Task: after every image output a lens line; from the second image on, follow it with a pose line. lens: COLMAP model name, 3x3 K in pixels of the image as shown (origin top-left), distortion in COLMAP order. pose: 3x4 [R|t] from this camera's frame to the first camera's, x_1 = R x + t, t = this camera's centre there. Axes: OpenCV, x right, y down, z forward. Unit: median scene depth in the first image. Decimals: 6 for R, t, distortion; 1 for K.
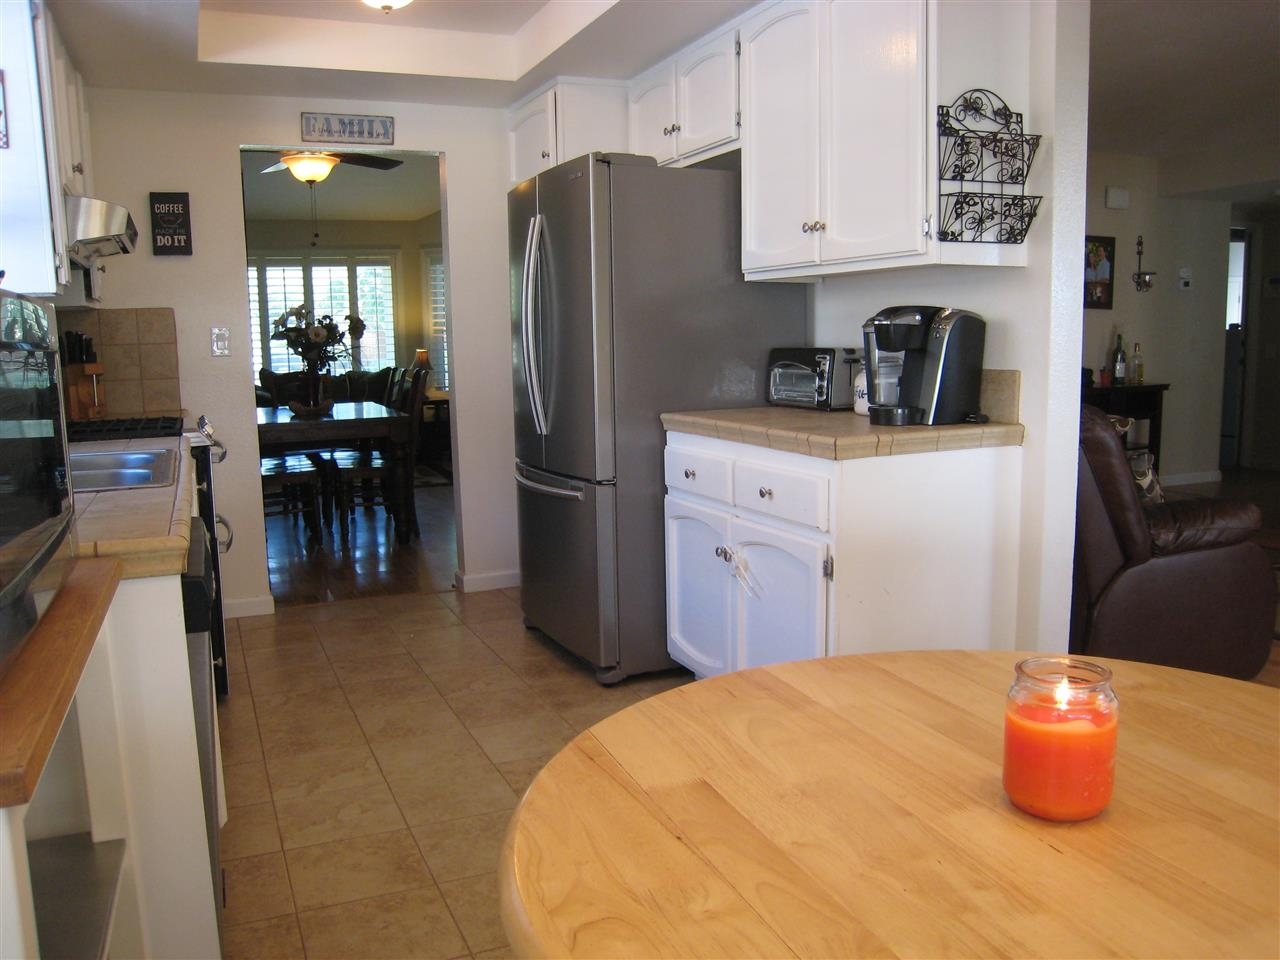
lens RADIAL K [[1053.2, 0, 628.5], [0, 1053.2, 487.3], [0, 0, 1]] dist [-0.148024, 0.119718]
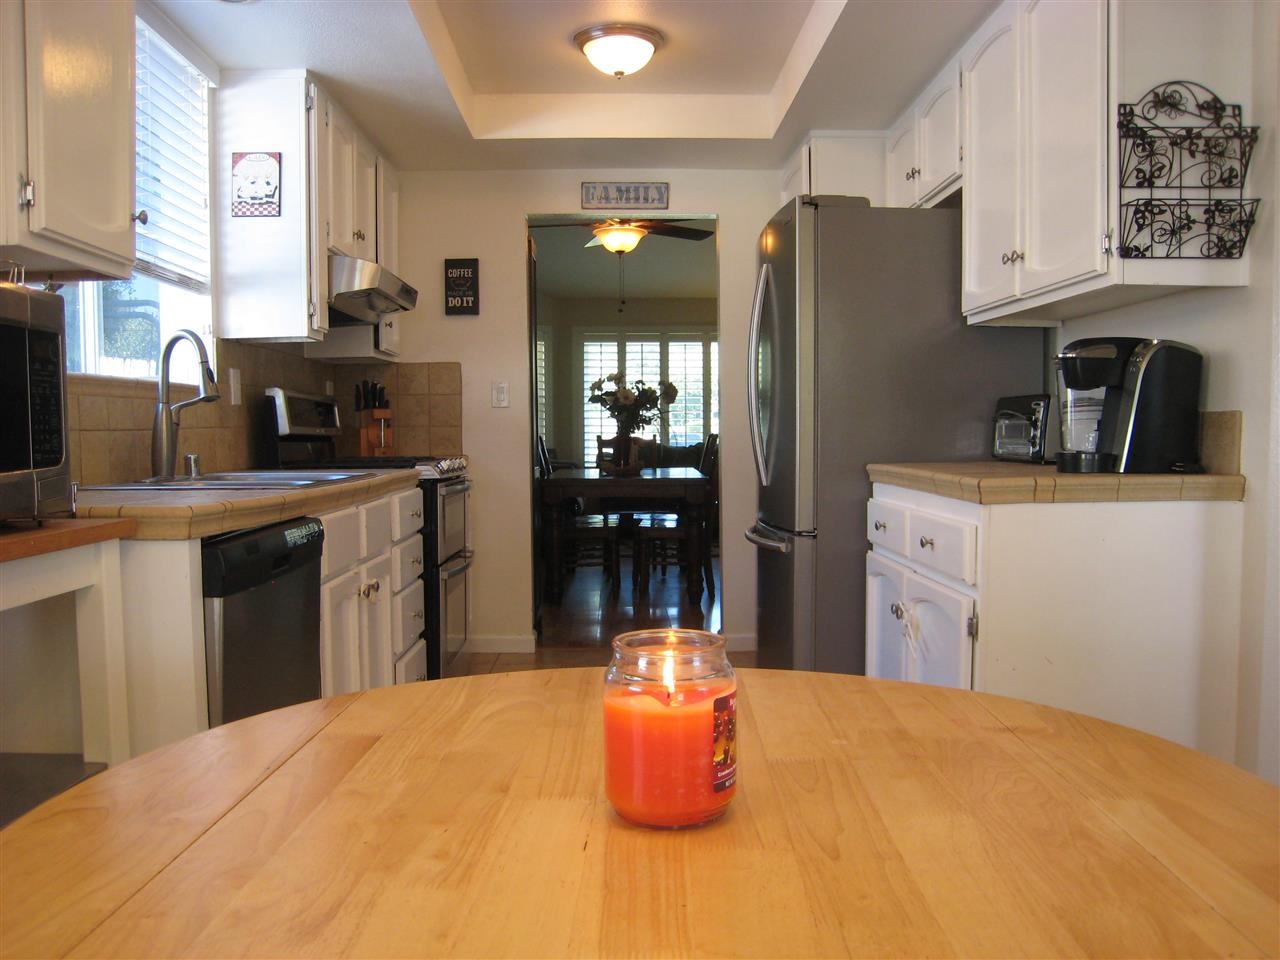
lens RADIAL K [[1053.2, 0, 628.5], [0, 1053.2, 487.3], [0, 0, 1]] dist [-0.148024, 0.119718]
pose [[0.923961, 0.035468, -0.380839, 0.216320], [-0.067501, 0.995184, -0.071082, 0.036046], [0.376484, 0.091383, 0.921905, 0.062933]]
